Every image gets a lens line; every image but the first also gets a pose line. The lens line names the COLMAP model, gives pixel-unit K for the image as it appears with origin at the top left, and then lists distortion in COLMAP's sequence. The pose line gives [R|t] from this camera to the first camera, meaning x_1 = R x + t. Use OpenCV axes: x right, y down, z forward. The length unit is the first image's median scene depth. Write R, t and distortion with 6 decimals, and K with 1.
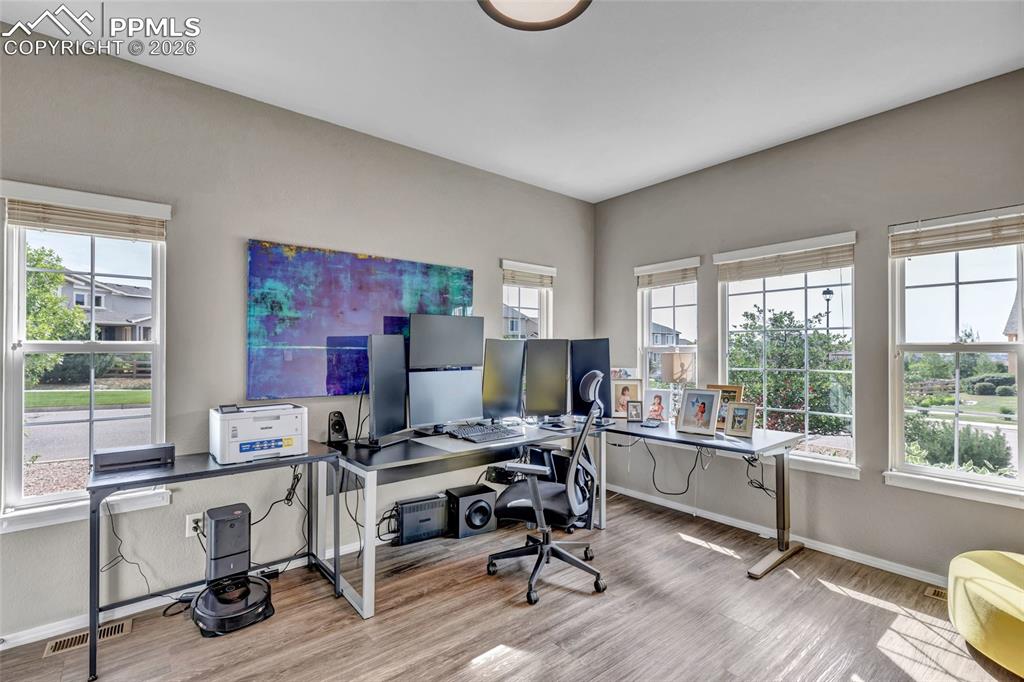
lens RADIAL K [[460.6, 0, 510.9], [0, 460.6, 347.4], [0, 0, 1]] dist [0.003046, 0.000070]
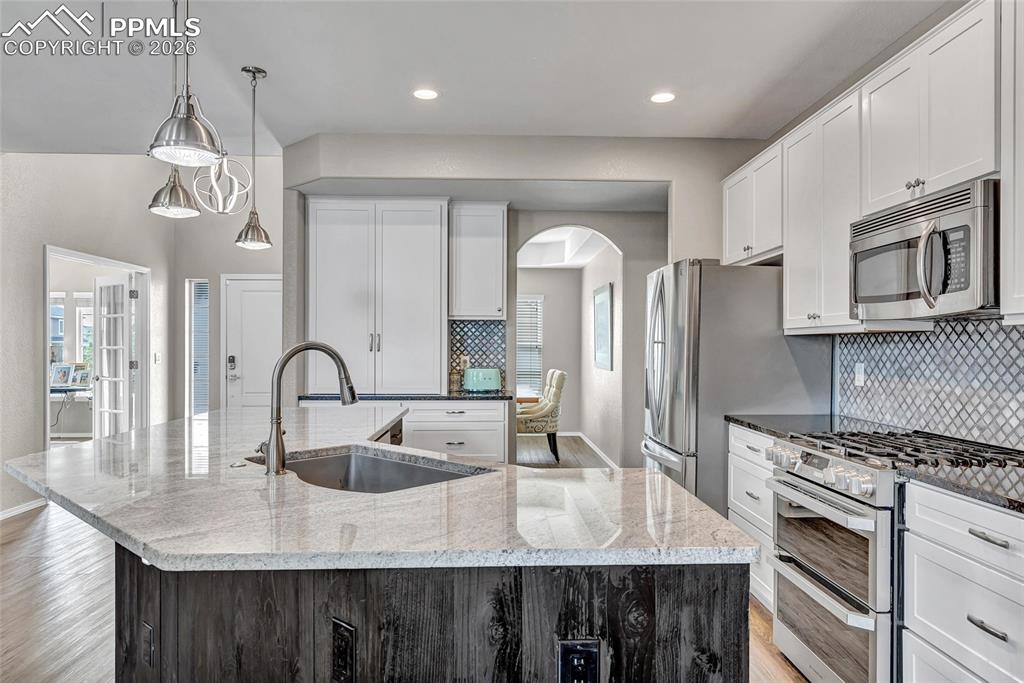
lens RADIAL K [[688.1, 0, 511.5], [0, 688.1, 343.8], [0, 0, 1]] dist [-0.003770, -0.001026]
pose [[0.607944, 0.001260, 0.793979, -0.738834], [-0.009238, 0.999942, 0.005487, -0.031955], [-0.793926, -0.010671, 0.607921, -2.256627]]
